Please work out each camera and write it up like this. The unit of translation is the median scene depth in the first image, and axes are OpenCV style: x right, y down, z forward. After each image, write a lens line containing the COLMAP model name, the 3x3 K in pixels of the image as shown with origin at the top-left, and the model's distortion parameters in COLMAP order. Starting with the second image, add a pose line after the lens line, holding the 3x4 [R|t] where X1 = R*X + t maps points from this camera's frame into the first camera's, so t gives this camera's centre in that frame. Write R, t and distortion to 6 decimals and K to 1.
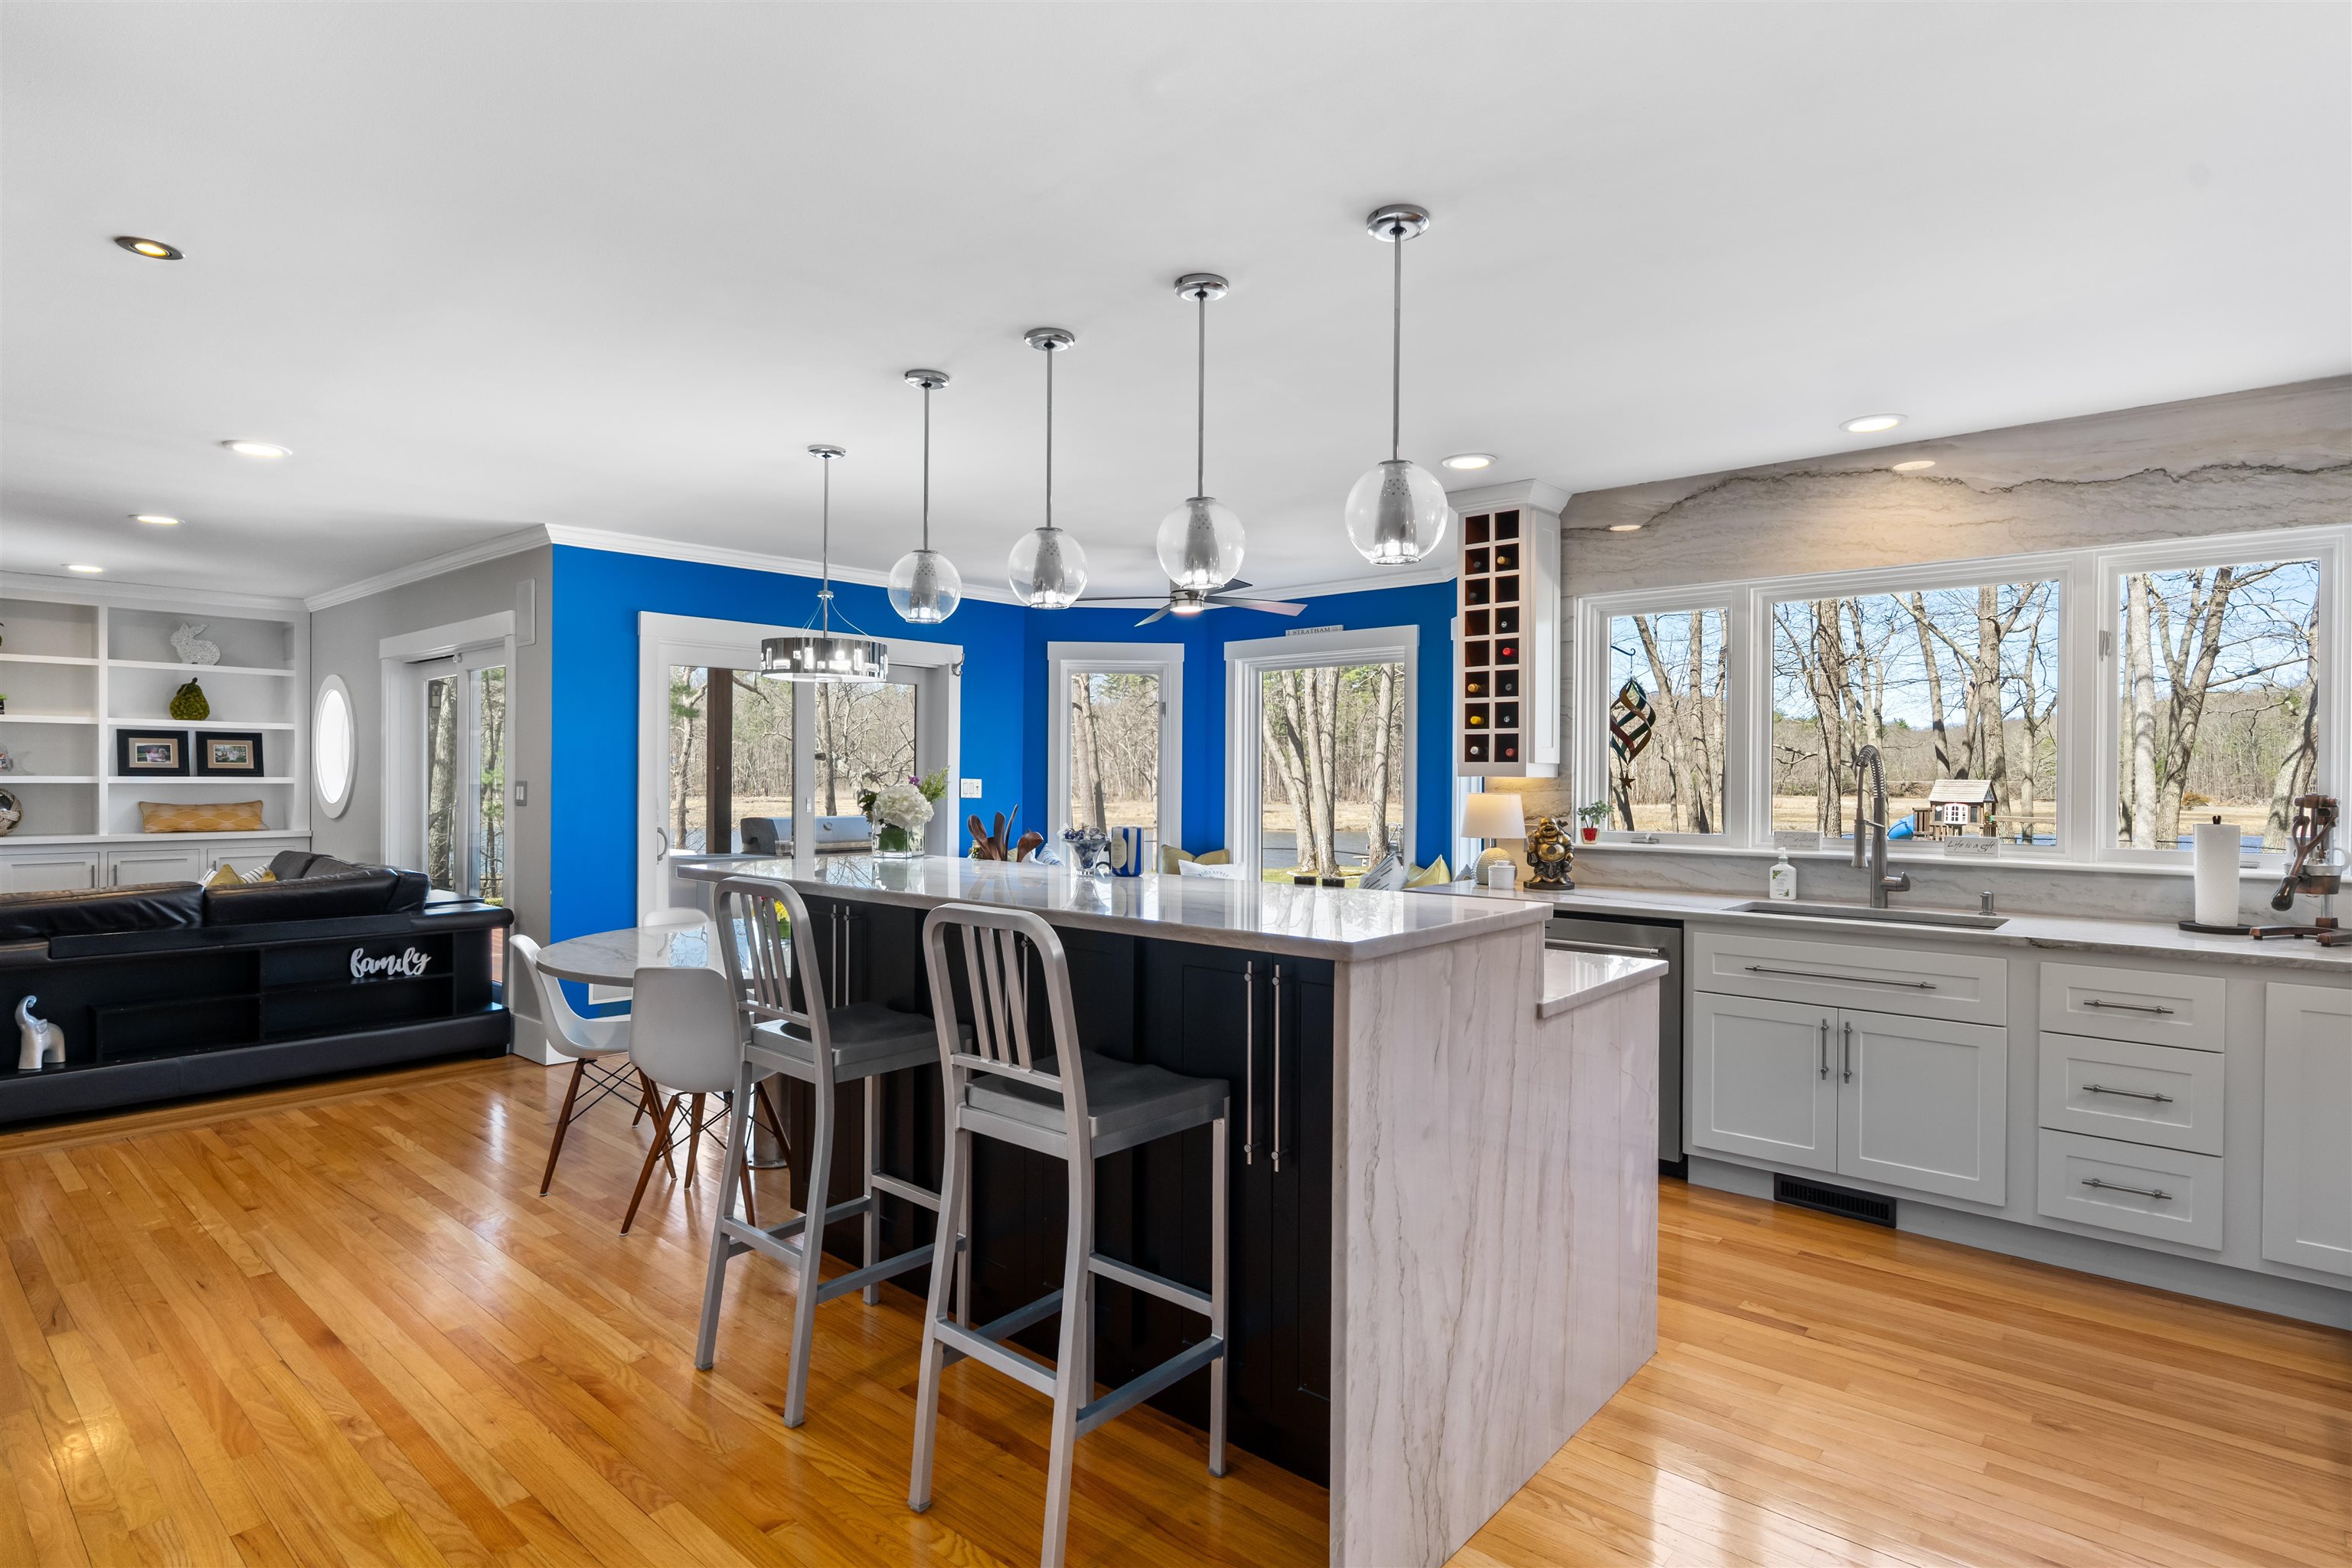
lens RADIAL K [[1256.3, 0, 1152.3], [0, 1256.3, 780.0], [0, 0, 1]] dist [0.000559, 0.001867]
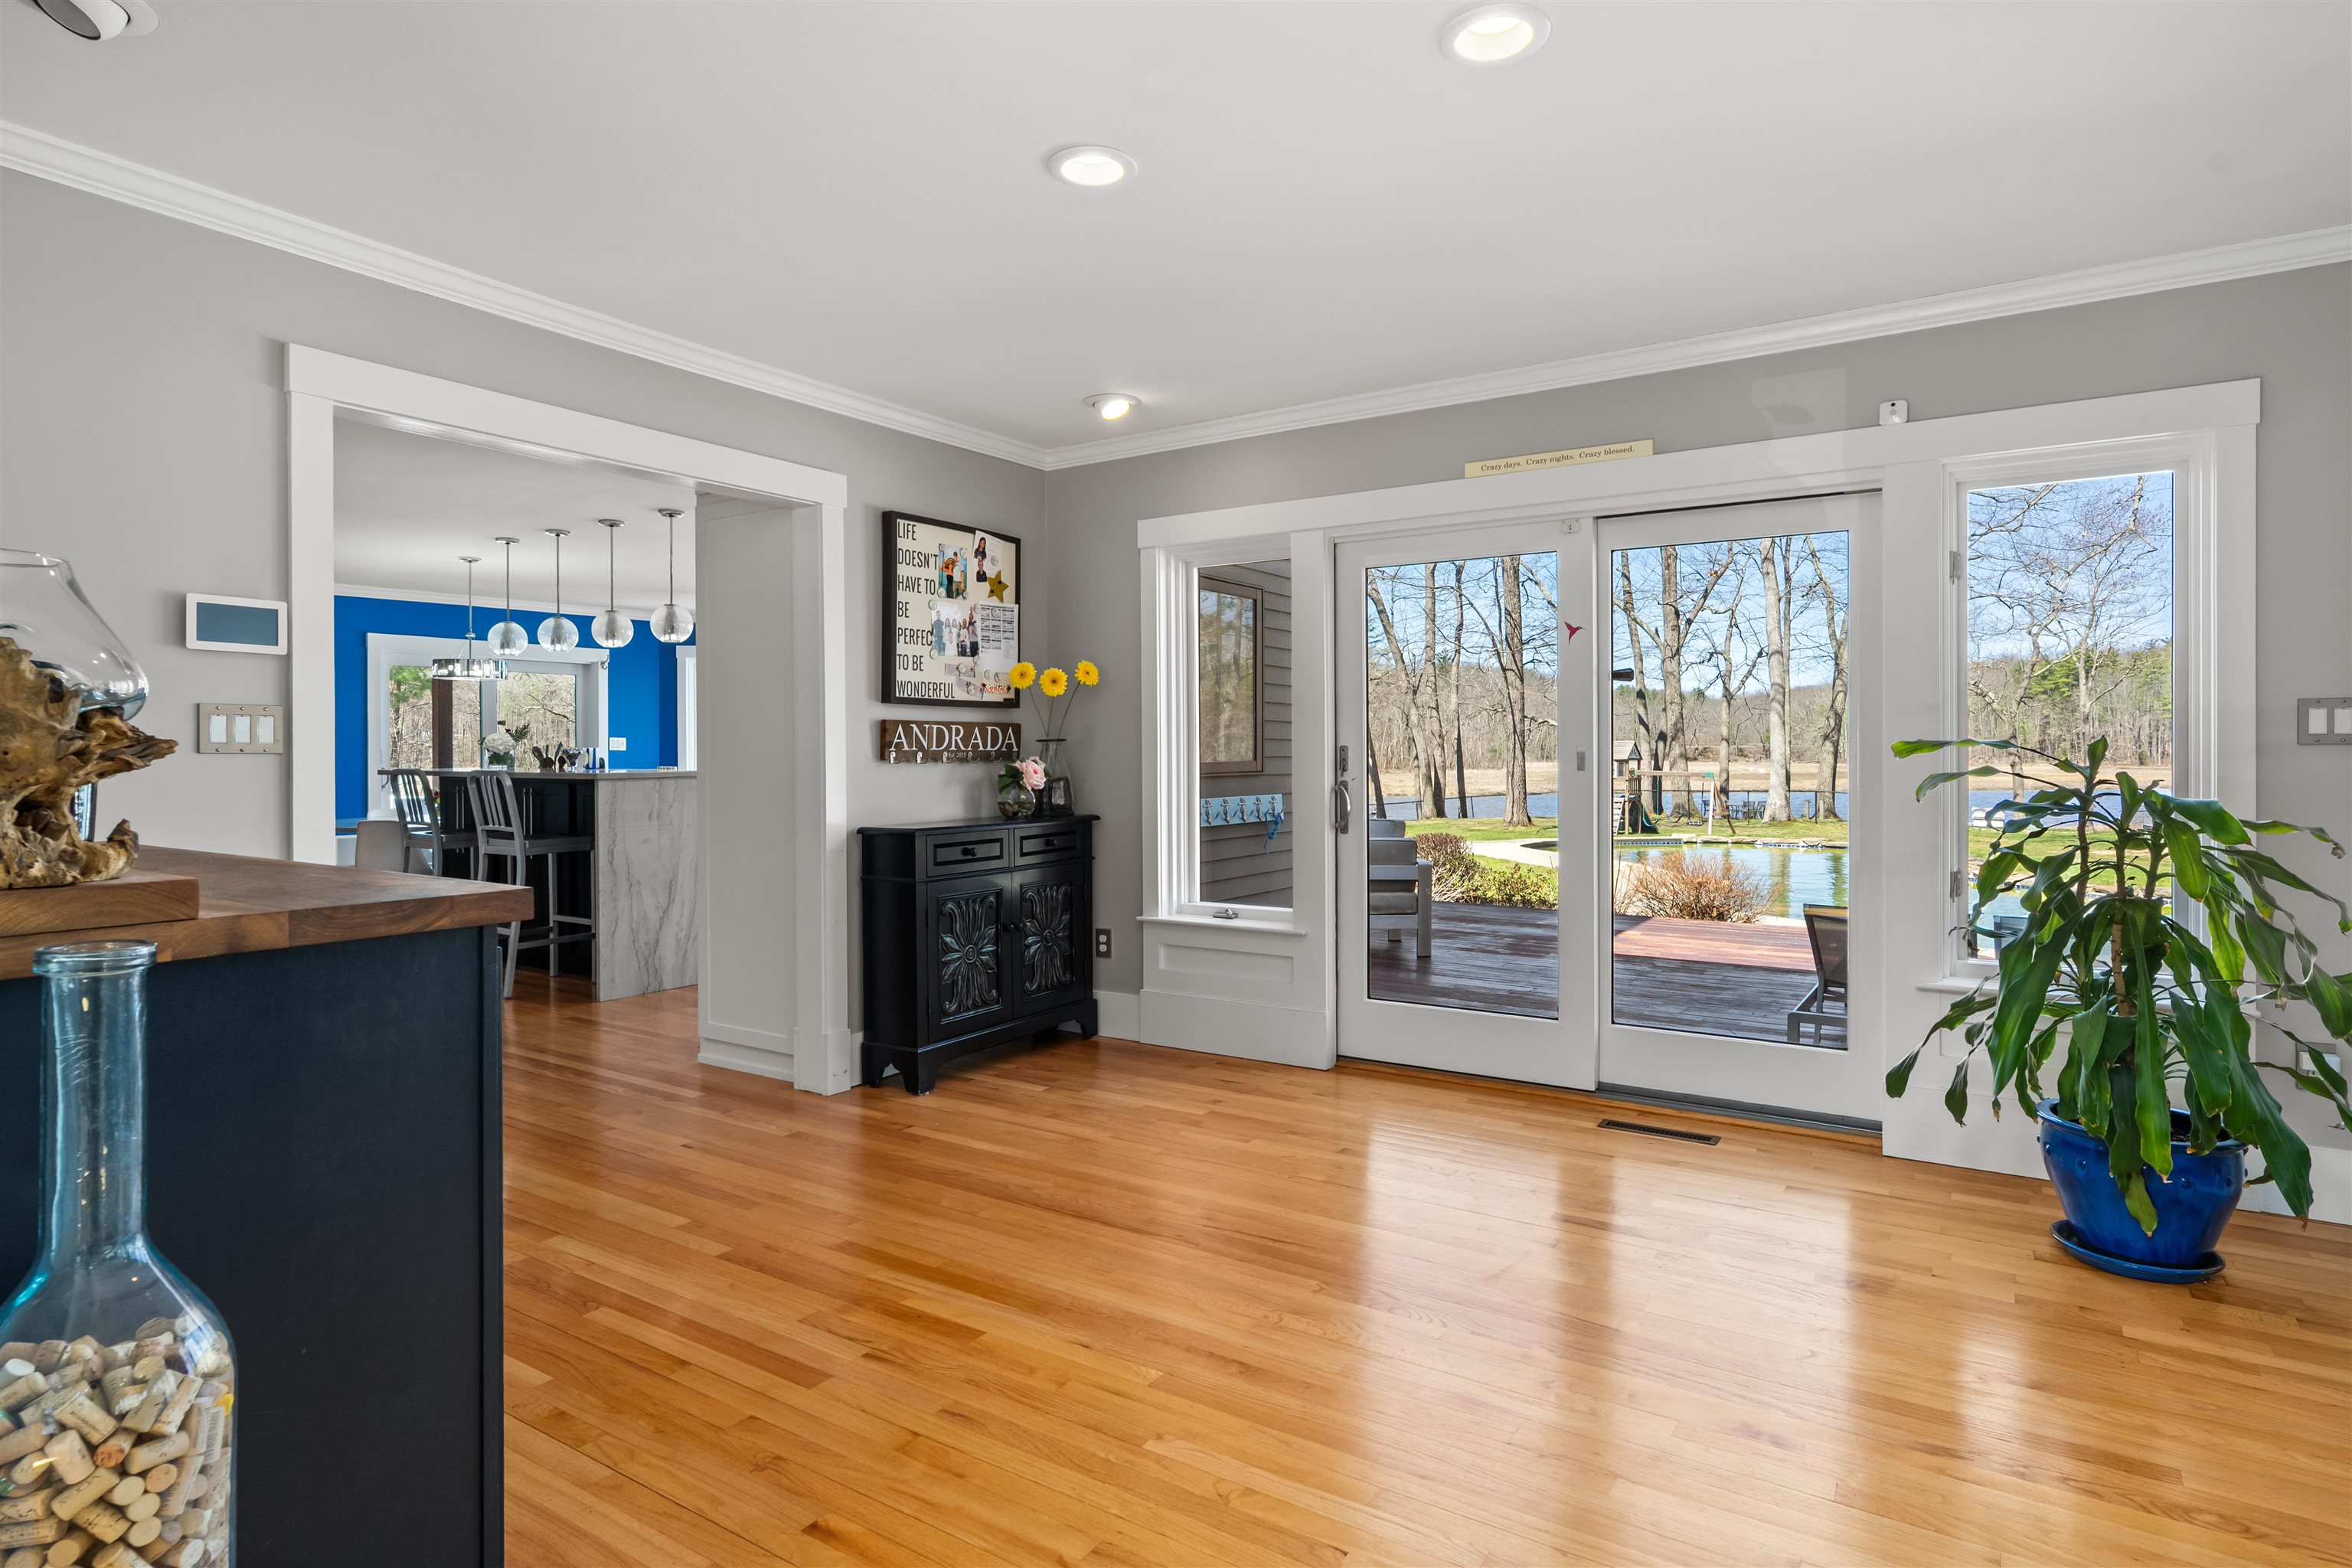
lens RADIAL K [[1256.3, 0, 1216.4], [0, 1256.3, 752.1], [0, 0, 1]] dist [0.000559, 0.001867]
pose [[0.981956, -0.010926, 0.188793, 0.280617], [0.010573, 0.999940, 0.002880, 0.020178], [-0.188813, -0.000832, 0.982013, -0.623070]]
